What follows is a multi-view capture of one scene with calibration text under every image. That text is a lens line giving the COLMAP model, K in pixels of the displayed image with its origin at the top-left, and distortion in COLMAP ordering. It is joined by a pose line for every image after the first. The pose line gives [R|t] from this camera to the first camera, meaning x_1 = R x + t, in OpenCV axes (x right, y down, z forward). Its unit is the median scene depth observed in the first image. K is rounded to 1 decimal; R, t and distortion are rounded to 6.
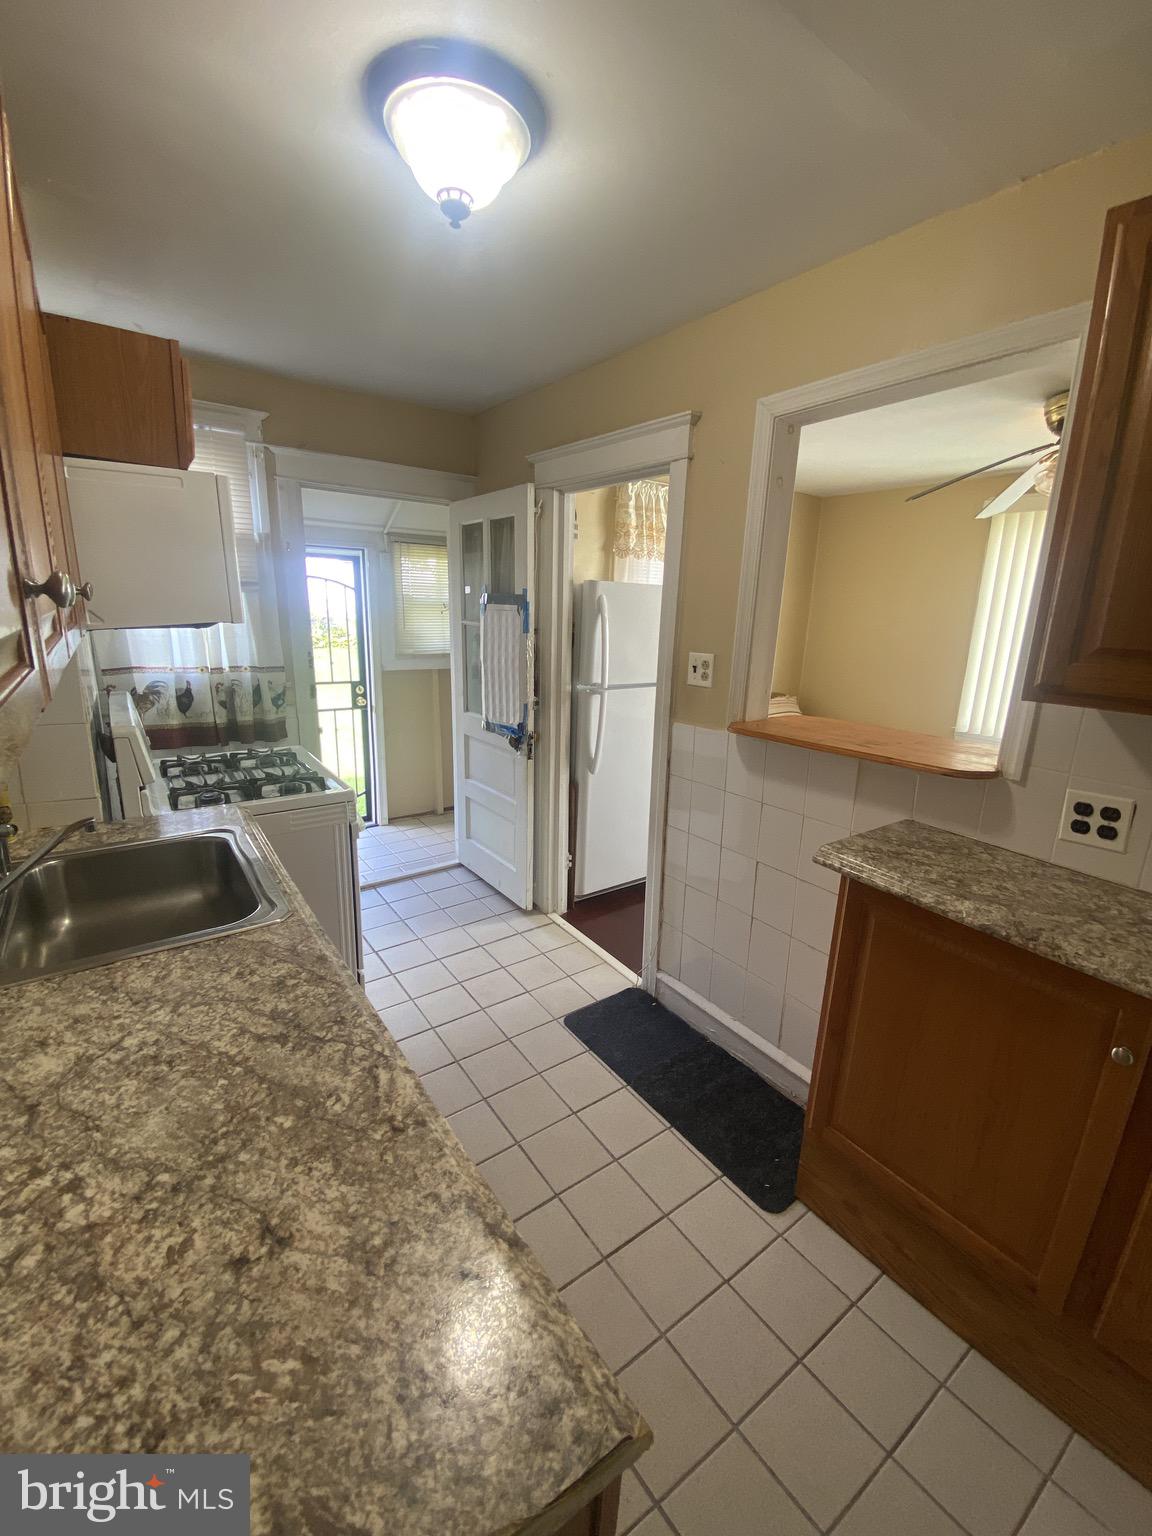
lens RADIAL K [[637.8, 0, 576.0], [0, 637.8, 768.0], [0, 0, 1]] dist [-0.000348, -0.000060]
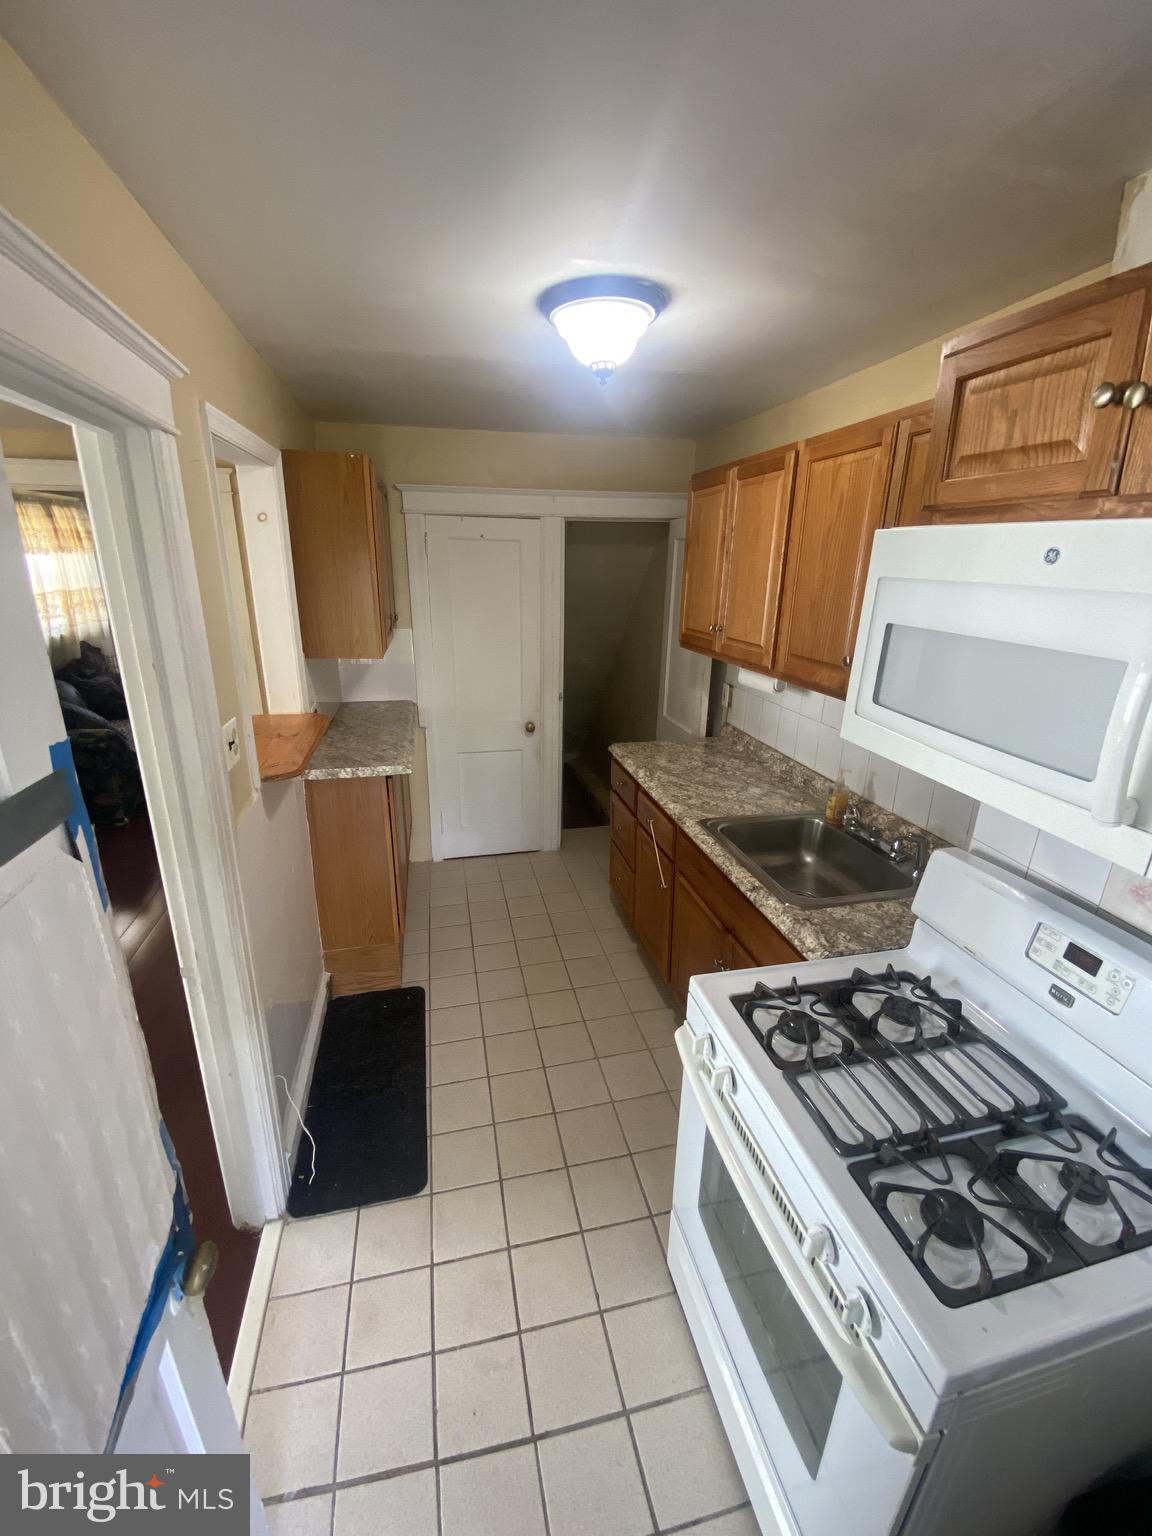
lens RADIAL K [[637.8, 0, 576.0], [0, 637.8, 768.0], [0, 0, 1]] dist [-0.000348, -0.000060]
pose [[-0.923103, -0.160013, 0.349681, -0.954060], [0.054031, 0.846330, 0.529911, -1.114117], [-0.380739, 0.508056, -0.772604, 3.164553]]
